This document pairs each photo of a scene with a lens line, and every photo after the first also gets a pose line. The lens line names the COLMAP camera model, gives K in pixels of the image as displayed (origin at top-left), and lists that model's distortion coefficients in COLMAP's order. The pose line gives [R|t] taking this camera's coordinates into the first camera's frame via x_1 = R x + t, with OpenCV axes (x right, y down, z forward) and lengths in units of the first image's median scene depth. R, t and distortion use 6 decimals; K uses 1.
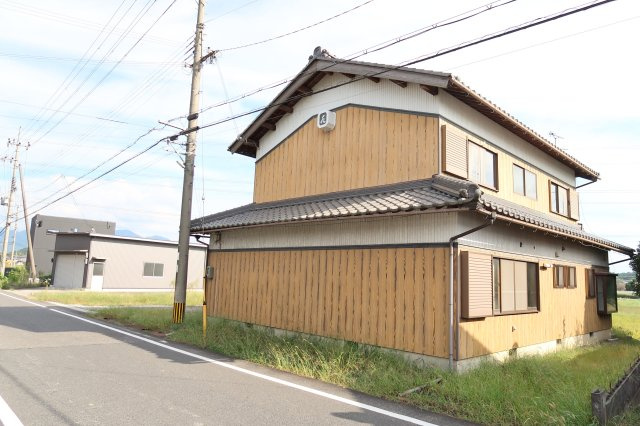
lens RADIAL K [[441.6, 0, 318.9], [0, 441.6, 215.1], [0, 0, 1]] dist [-0.030603, 0.014411]
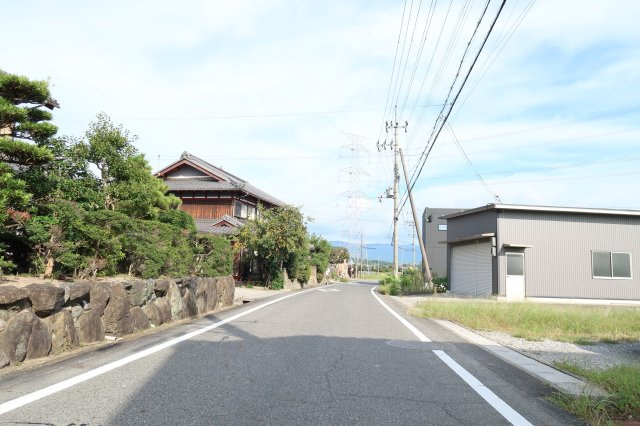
lens RADIAL K [[441.6, 0, 312.2], [0, 441.6, 213.3], [0, 0, 1]] dist [-0.030603, 0.014411]
pose [[0.660800, -0.112128, -0.742140, -0.578298], [0.093209, 0.993383, -0.067095, 0.169435], [0.744752, -0.024838, 0.666879, 0.981449]]
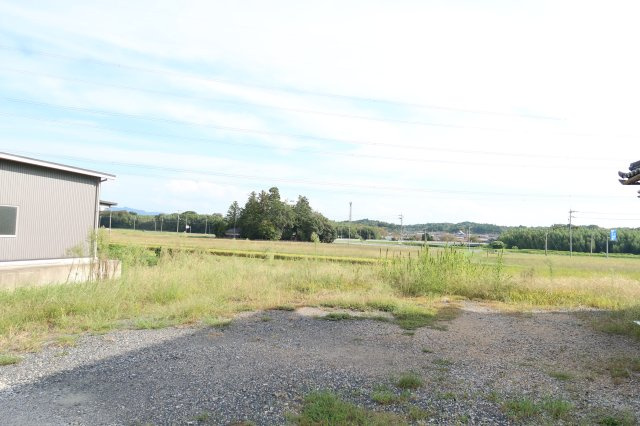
lens RADIAL K [[441.6, 0, 316.0], [0, 441.6, 207.9], [0, 0, 1]] dist [-0.030603, 0.014411]
pose [[0.915763, 0.014054, 0.401474, -0.698334], [-0.052393, 0.995030, 0.084676, 0.155591], [-0.398289, -0.098577, 0.911948, 1.275674]]
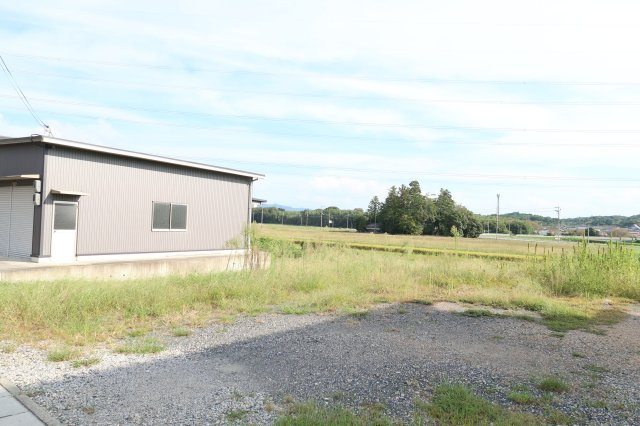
lens RADIAL K [[441.6, 0, 318.5], [0, 441.6, 210.4], [0, 0, 1]] dist [-0.030603, 0.014411]
pose [[0.994815, -0.004582, 0.101595, -0.693110], [-0.006819, 0.993731, 0.111590, 0.154401], [-0.101470, -0.111704, 0.988547, 1.257484]]
